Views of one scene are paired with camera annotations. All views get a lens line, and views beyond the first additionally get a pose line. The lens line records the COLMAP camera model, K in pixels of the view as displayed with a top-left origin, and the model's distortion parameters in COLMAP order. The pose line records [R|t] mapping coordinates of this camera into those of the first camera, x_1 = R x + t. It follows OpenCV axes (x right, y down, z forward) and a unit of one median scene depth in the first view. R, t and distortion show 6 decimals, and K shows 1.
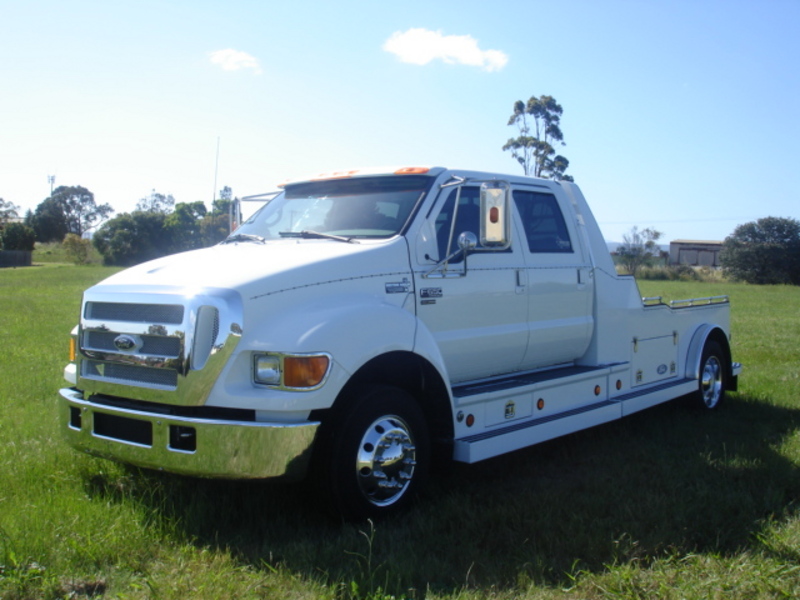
lens RADIAL K [[893.1, 0, 400.0], [0, 893.1, 300.0], [0, 0, 1]] dist [-0.098159, 0.016461]
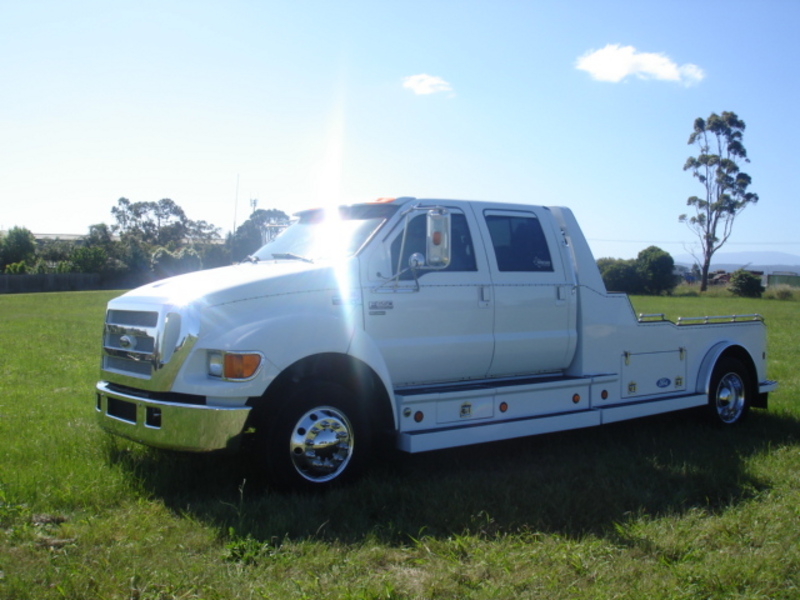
lens RADIAL K [[893.1, 0, 400.0], [0, 893.1, 300.0], [0, 0, 1]] dist [-0.098159, 0.016461]
pose [[0.976542, 0.007837, -0.215186, 0.240152], [-0.012790, 0.999684, -0.021635, 0.007697], [0.214948, 0.023880, 0.976333, -0.106051]]
